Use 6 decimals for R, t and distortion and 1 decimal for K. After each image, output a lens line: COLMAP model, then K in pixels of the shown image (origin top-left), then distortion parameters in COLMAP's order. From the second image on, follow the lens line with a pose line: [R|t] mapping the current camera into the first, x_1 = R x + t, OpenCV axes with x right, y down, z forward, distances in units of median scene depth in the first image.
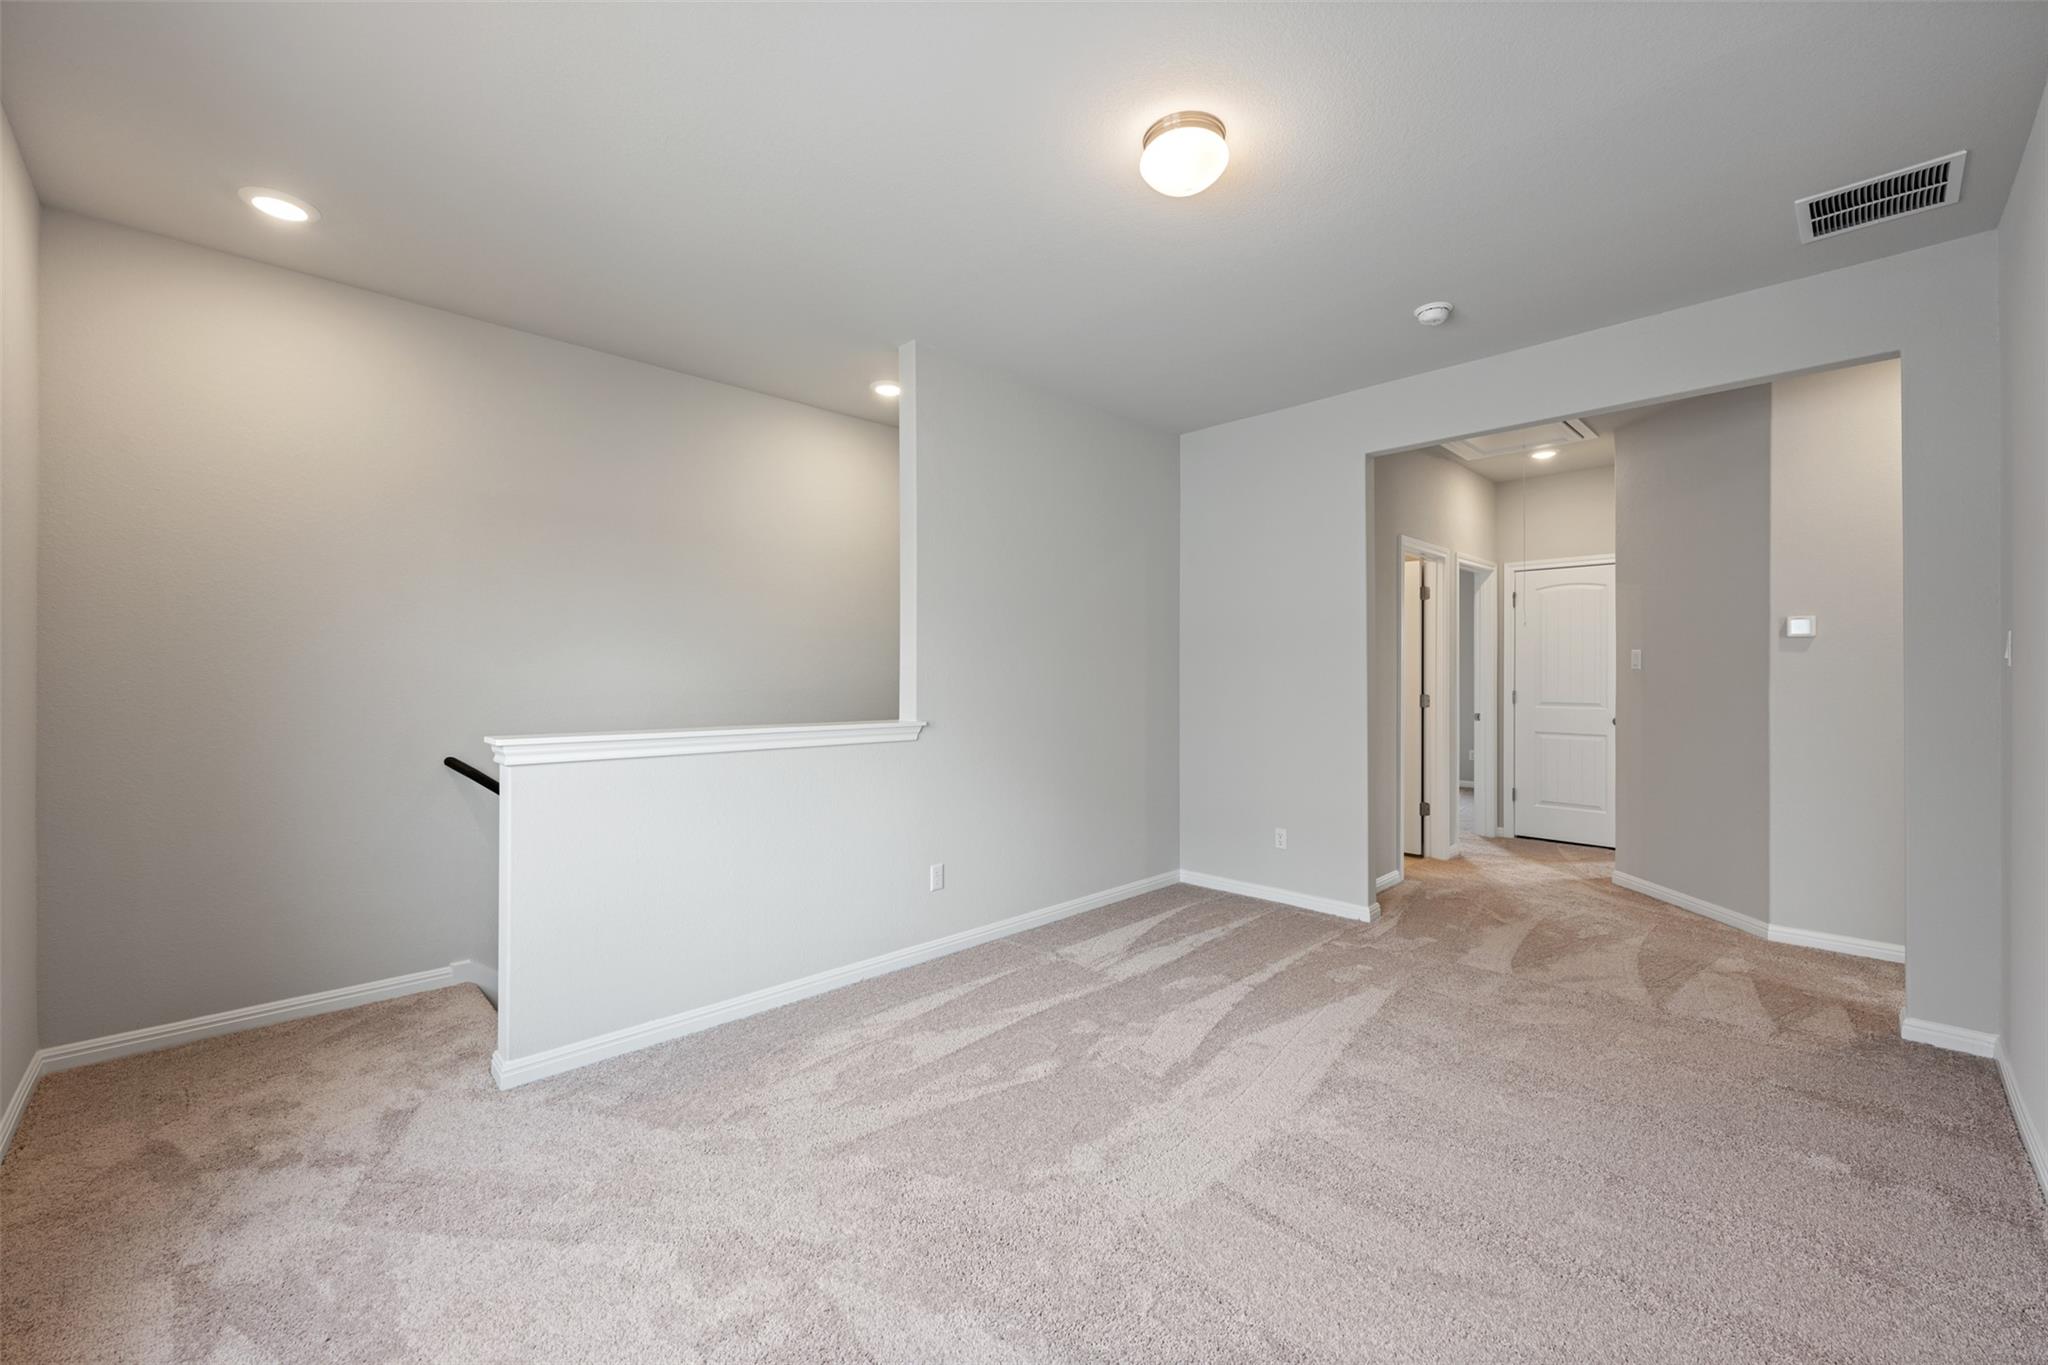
lens RADIAL K [[807.4, 0, 1026.8], [0, 807.4, 678.6], [0, 0, 1]] dist [-0.000487, -0.000801]
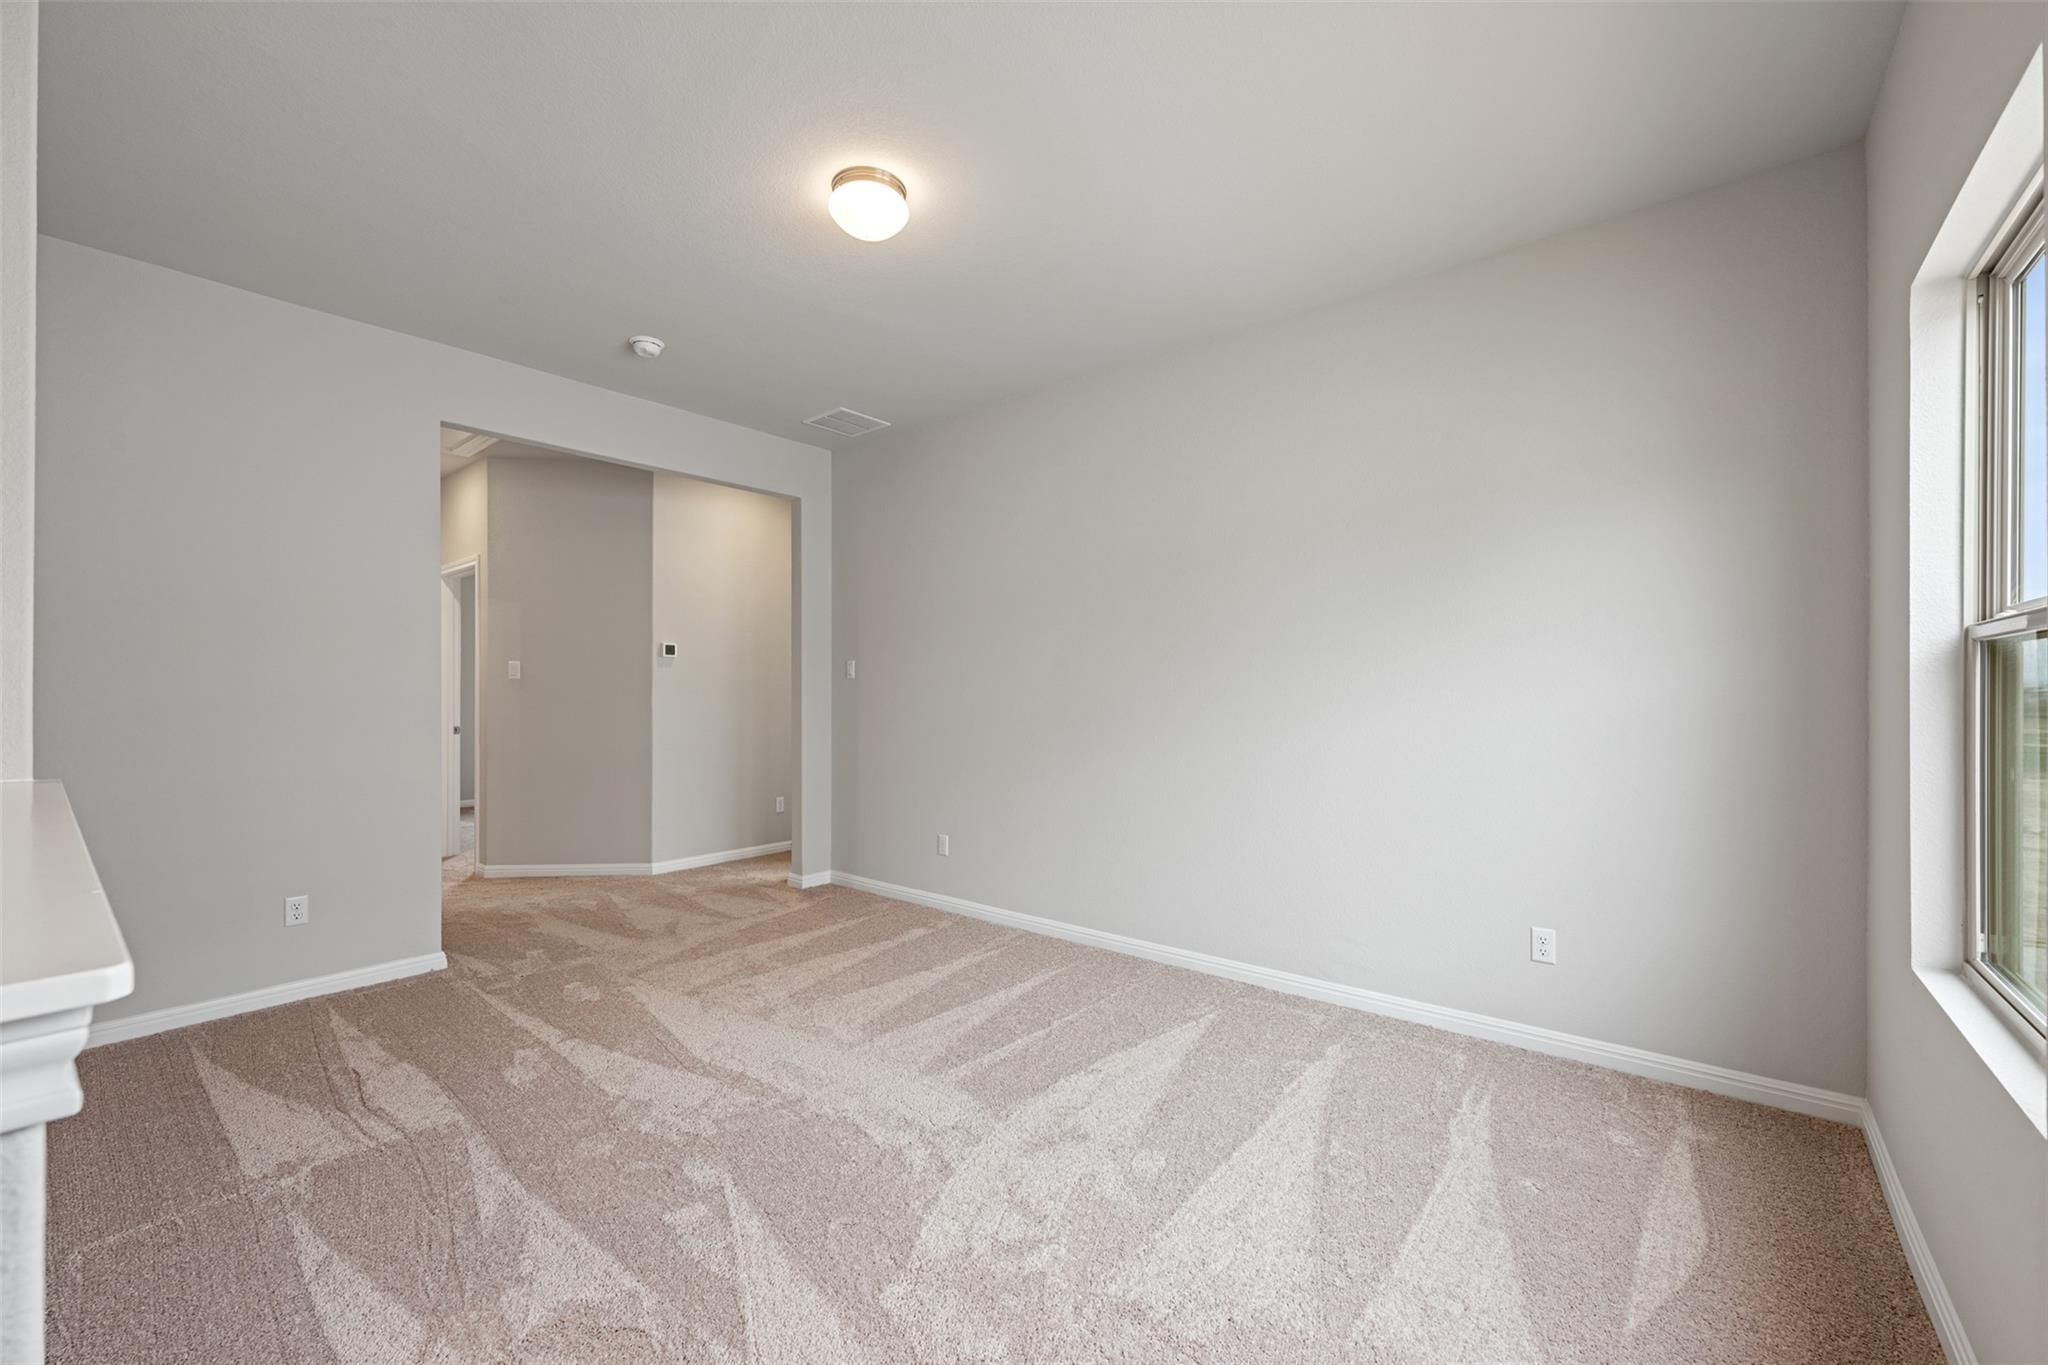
lens RADIAL K [[807.4, 0, 1020.8], [0, 807.4, 692.9], [0, 0, 1]] dist [-0.000487, -0.000801]
pose [[-0.093891, -0.002256, 0.995580, -0.570715], [0.009075, 0.999954, 0.003122, 0.014403], [-0.995541, 0.009328, -0.093866, 0.551252]]
